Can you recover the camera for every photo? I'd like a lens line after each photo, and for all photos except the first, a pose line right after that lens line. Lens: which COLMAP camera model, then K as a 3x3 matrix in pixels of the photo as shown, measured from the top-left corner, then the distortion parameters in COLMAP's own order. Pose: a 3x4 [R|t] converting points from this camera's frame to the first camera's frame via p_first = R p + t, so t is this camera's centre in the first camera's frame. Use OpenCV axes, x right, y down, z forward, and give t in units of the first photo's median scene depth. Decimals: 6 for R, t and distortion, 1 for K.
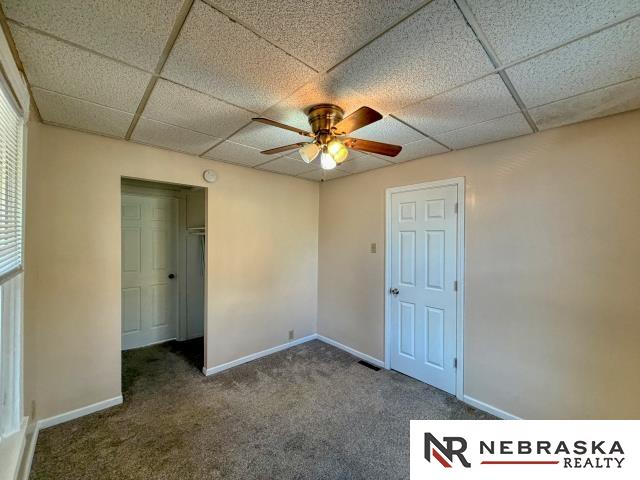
lens RADIAL K [[258.1, 0, 316.9], [0, 258.1, 238.8], [0, 0, 1]] dist [-0.000170, 0.000230]
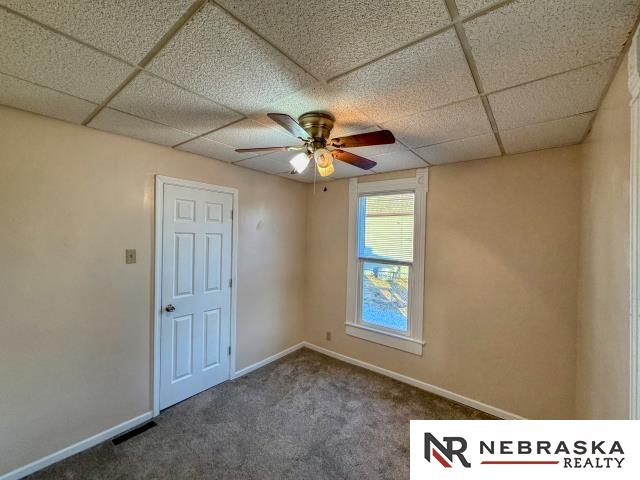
lens RADIAL K [[258.1, 0, 322.7], [0, 258.1, 242.9], [0, 0, 1]] dist [-0.000170, 0.000230]
pose [[-0.144350, -0.014154, 0.989426, -0.567806], [0.006462, 0.999863, 0.015246, -0.006627], [-0.989506, 0.008594, -0.144238, 0.666686]]
